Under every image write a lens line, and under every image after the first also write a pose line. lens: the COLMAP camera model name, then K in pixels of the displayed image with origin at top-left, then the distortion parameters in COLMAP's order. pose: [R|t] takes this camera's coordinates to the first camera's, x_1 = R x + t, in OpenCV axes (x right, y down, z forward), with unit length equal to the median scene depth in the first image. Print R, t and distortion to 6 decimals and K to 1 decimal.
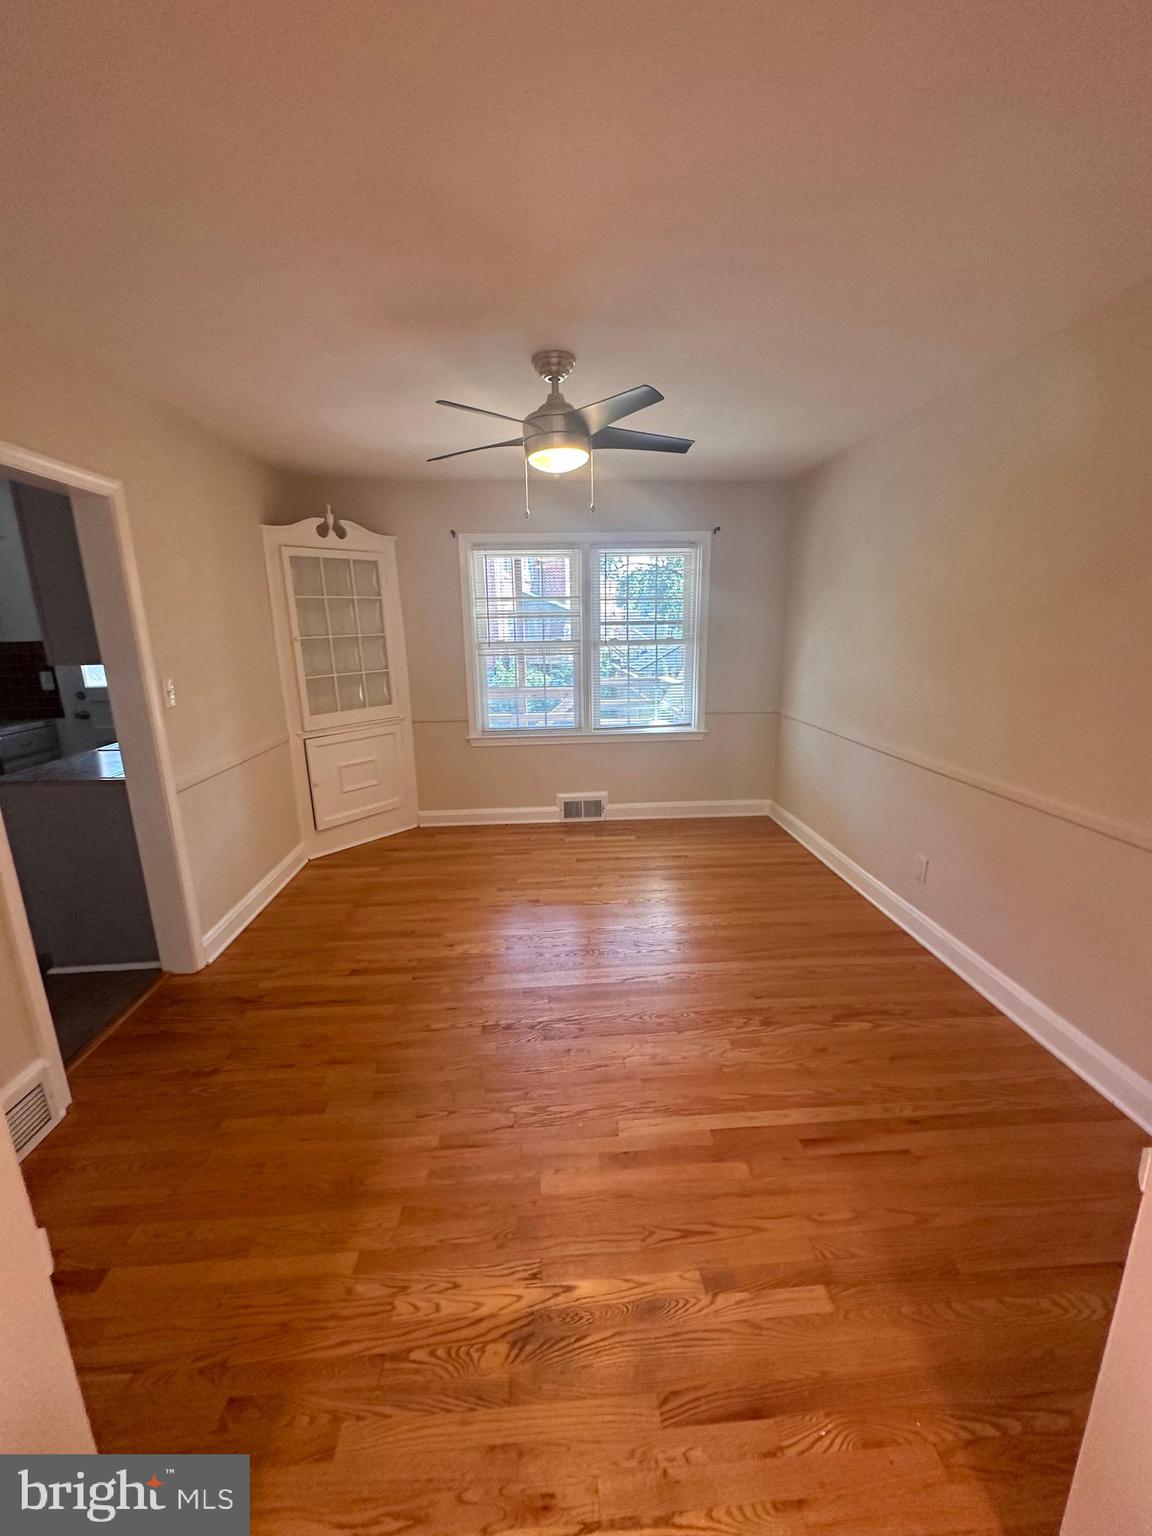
lens RADIAL K [[616.7, 0, 574.2], [0, 616.7, 769.2], [0, 0, 1]] dist [-0.005435, 0.001277]
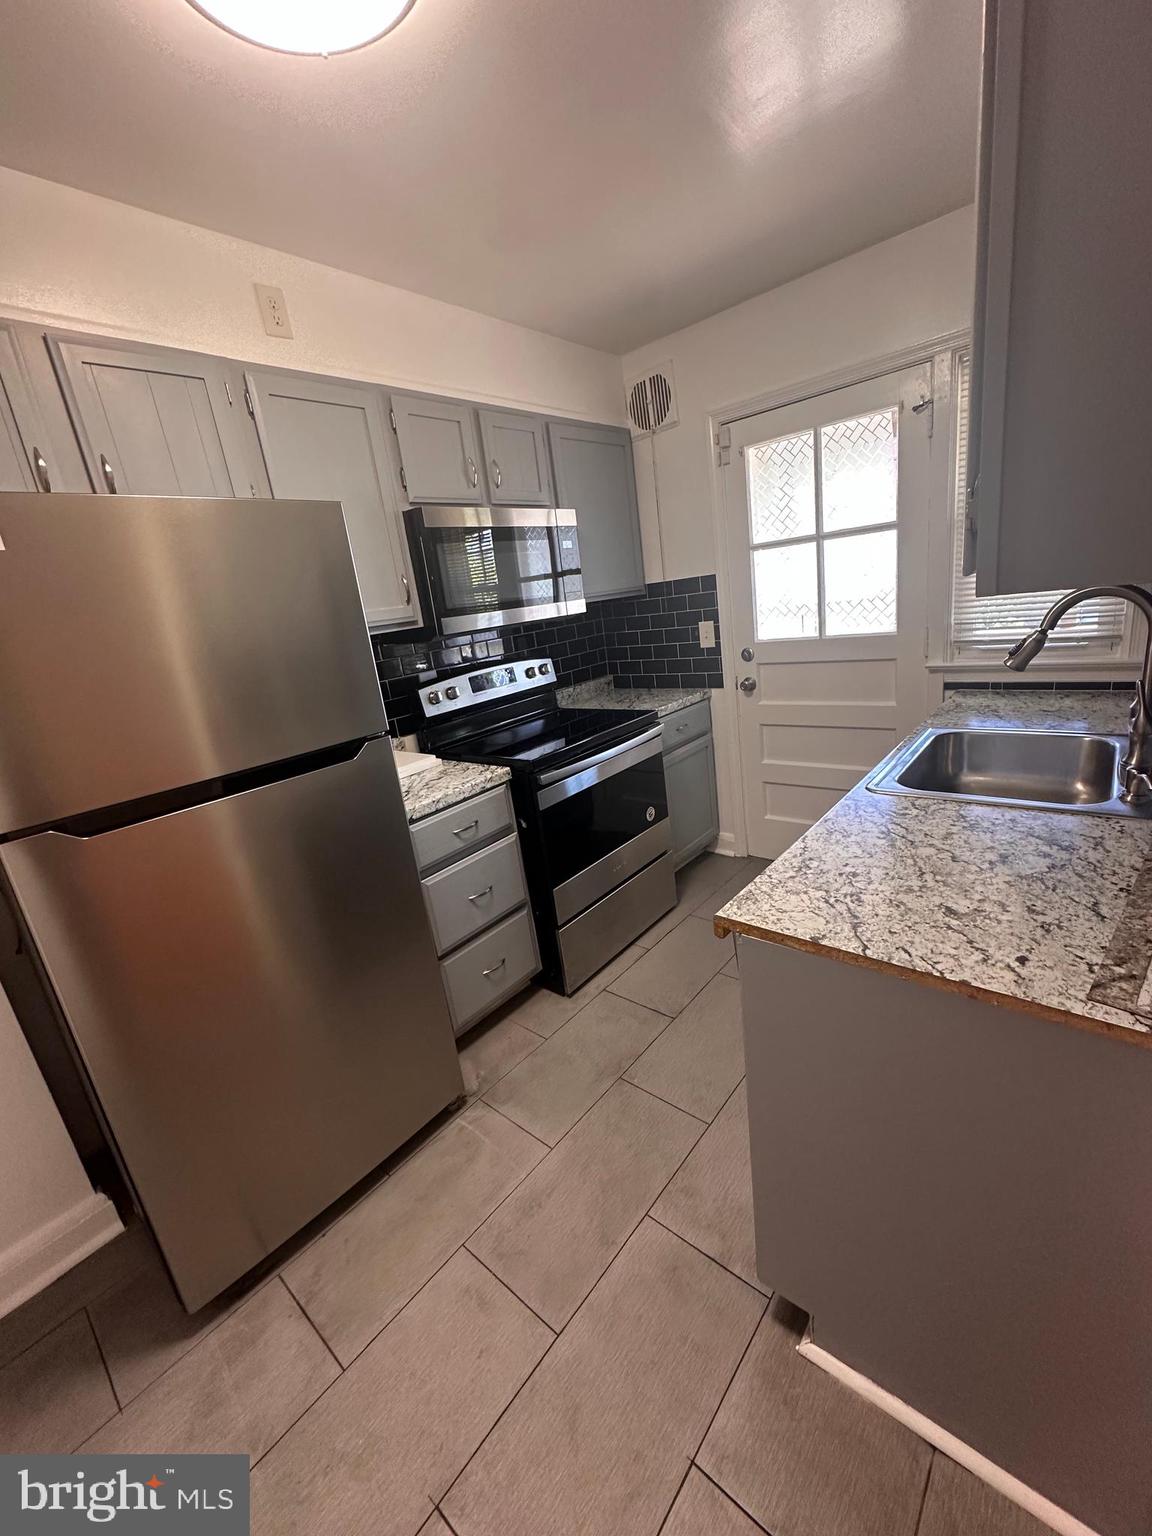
lens RADIAL K [[616.7, 0, 572.0], [0, 616.7, 767.5], [0, 0, 1]] dist [-0.005435, 0.001277]
pose [[0.714142, 0.113505, -0.690737, -0.463915], [-0.044420, 0.992126, 0.117106, -0.068839], [0.698590, -0.052948, 0.713560, 0.385129]]
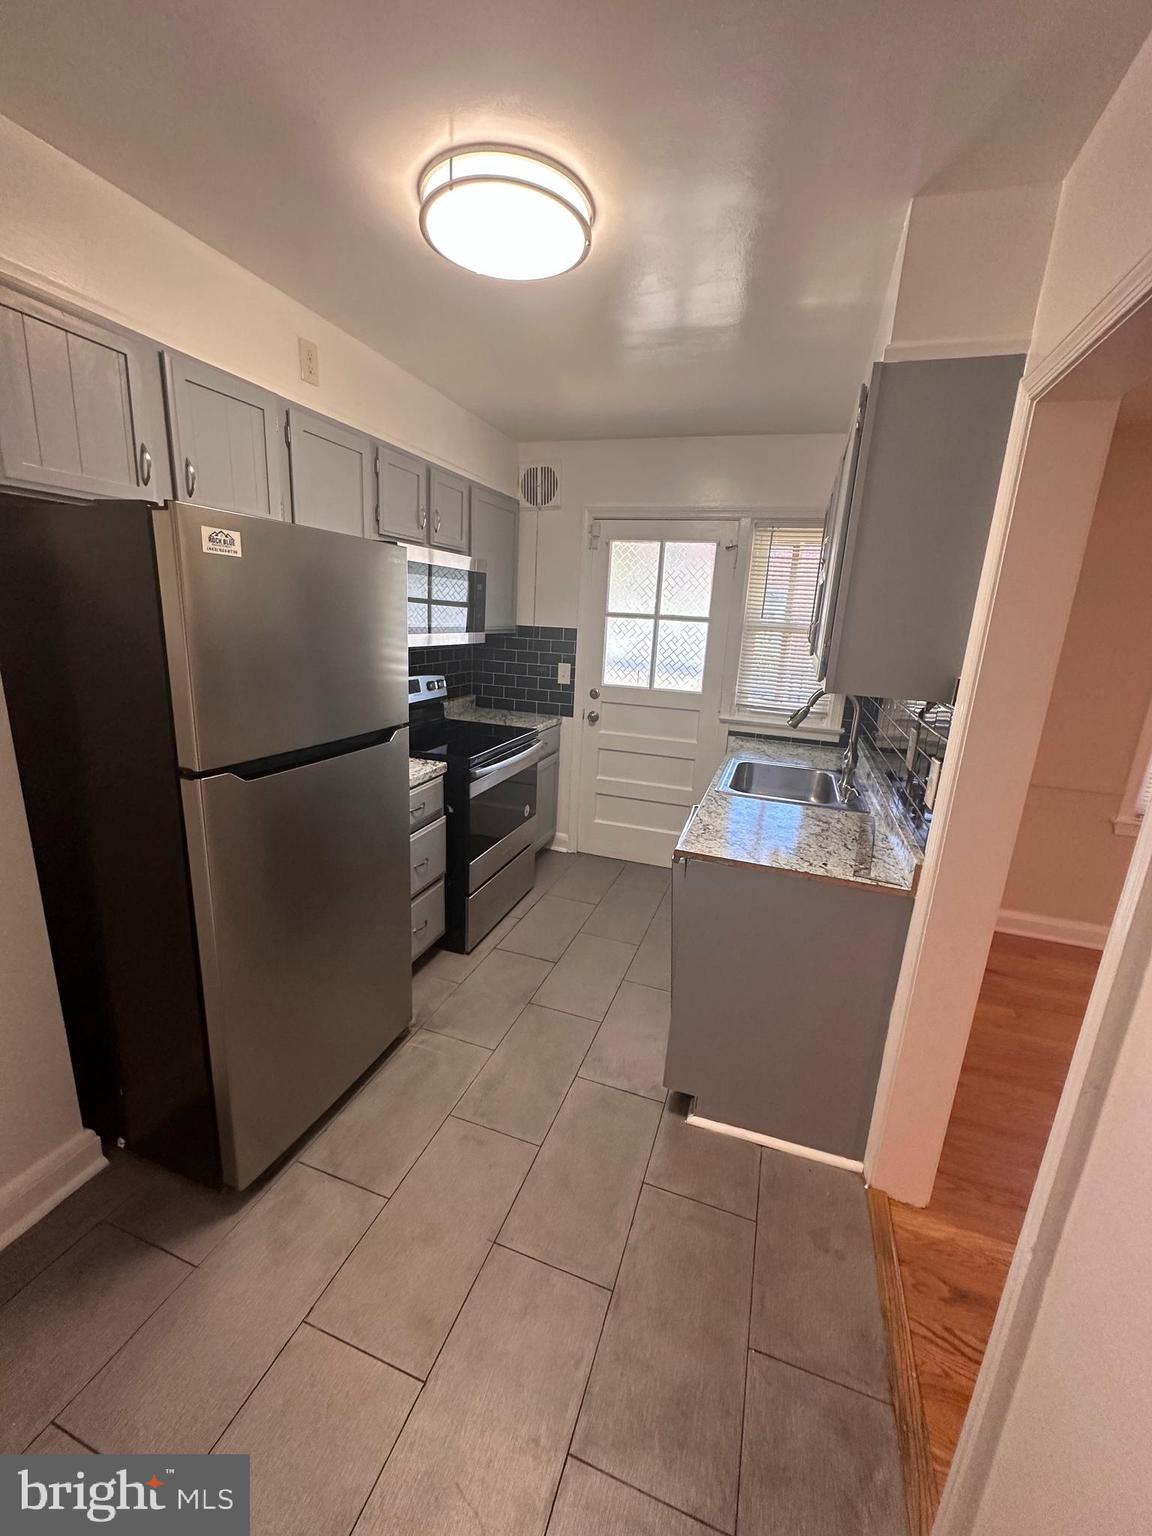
lens RADIAL K [[616.7, 0, 573.8], [0, 616.7, 768.3], [0, 0, 1]] dist [-0.005435, 0.001277]
pose [[0.921386, 0.155352, -0.356249, -0.505574], [-0.151129, 0.987711, 0.039846, -0.047186], [0.358061, 0.017126, 0.933541, 0.185151]]
